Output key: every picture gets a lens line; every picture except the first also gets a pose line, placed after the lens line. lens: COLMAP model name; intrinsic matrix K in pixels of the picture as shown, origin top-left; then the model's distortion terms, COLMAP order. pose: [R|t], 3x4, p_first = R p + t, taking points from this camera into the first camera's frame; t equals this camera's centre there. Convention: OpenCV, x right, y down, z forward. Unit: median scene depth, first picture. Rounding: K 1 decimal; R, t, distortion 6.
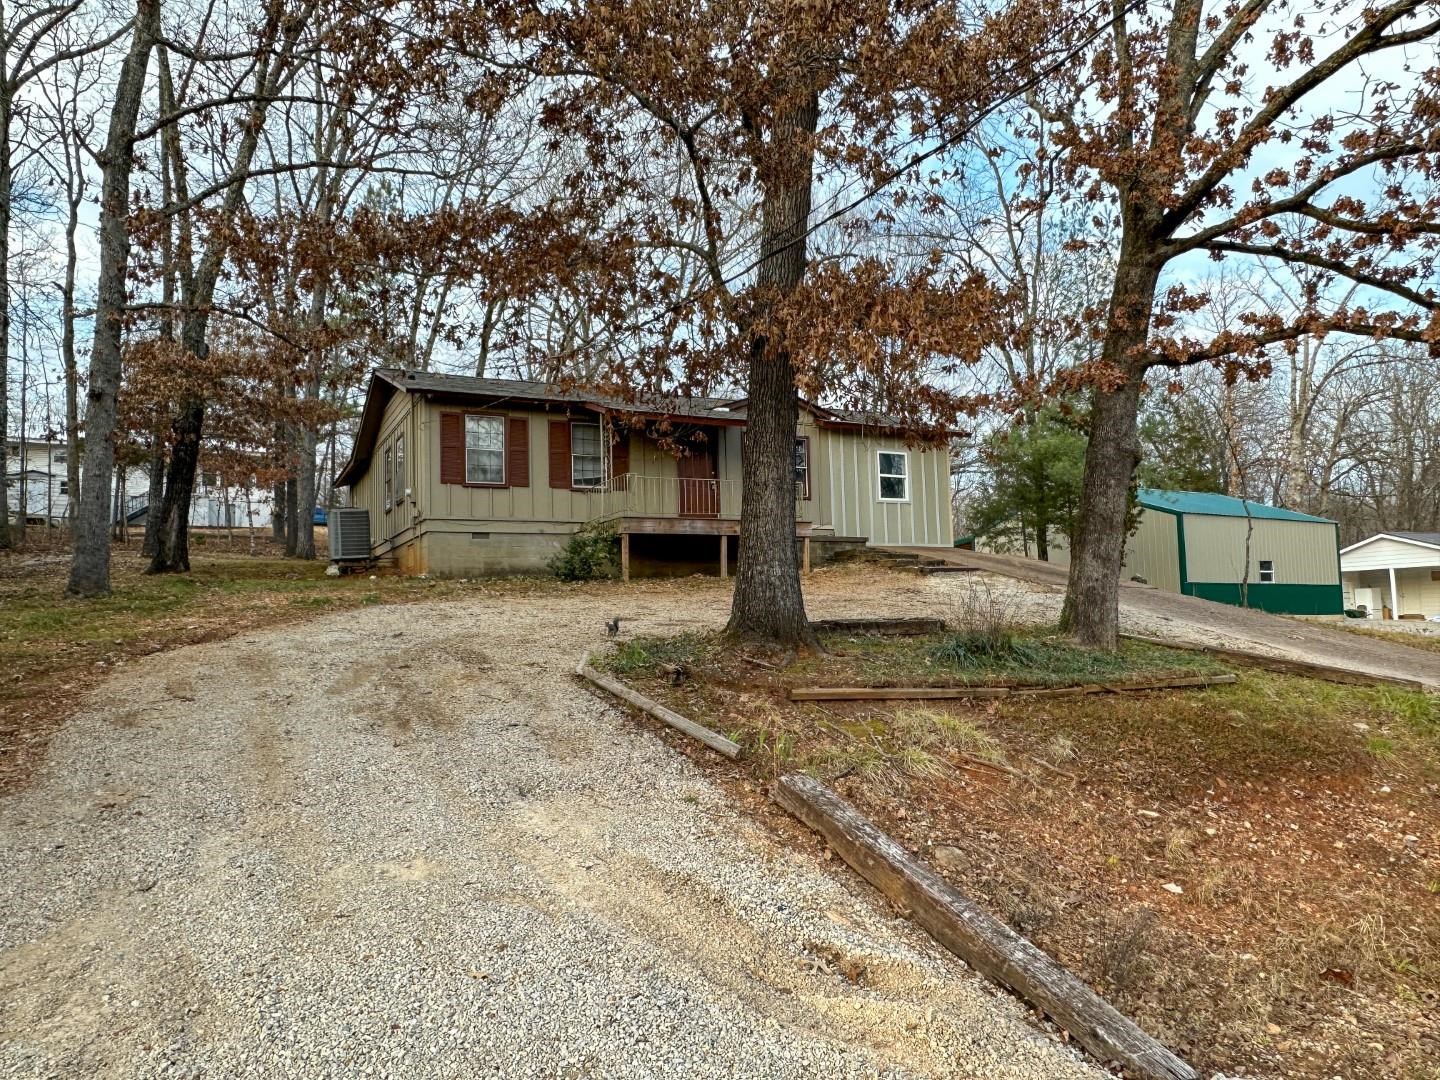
lens RADIAL K [[1004.6, 0, 720.0], [0, 1004.6, 540.0], [0, 0, 1]] dist [0.005523, 0.003302]
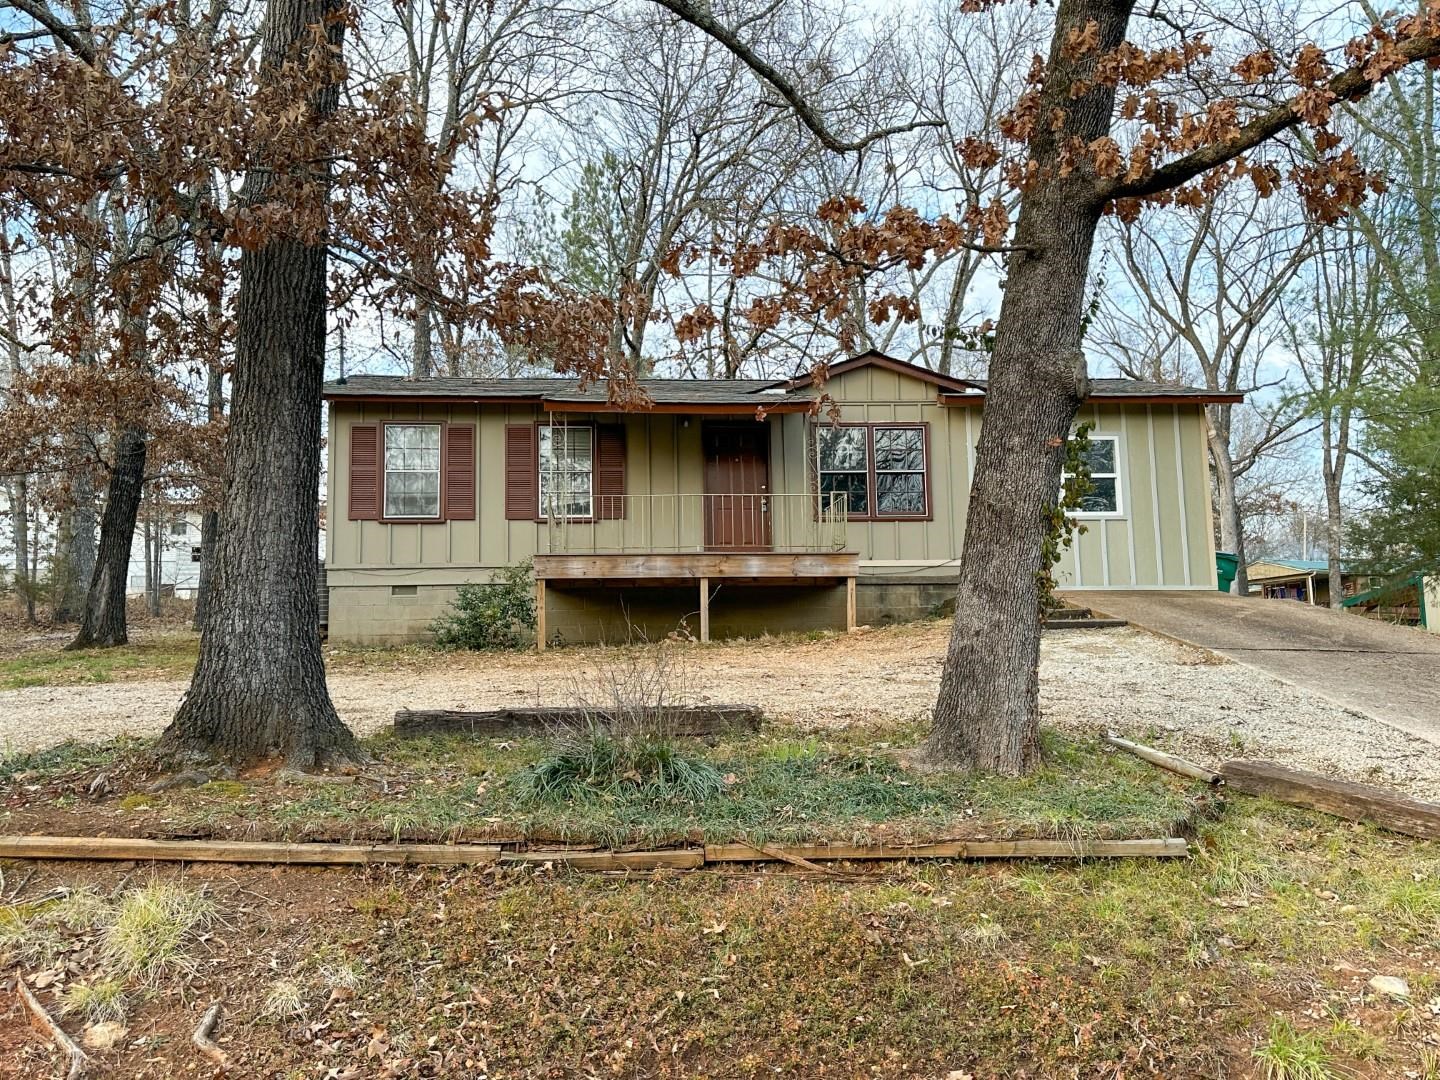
lens RADIAL K [[1283.7, 0, 699.2], [0, 1283.7, 539.2], [0, 0, 1]] dist [0.095504, -0.006784]
pose [[0.918199, -0.045620, -0.393484, 0.313148], [0.024891, 0.998028, -0.057627, 0.017356], [0.395337, 0.043118, 0.917523, 0.220459]]
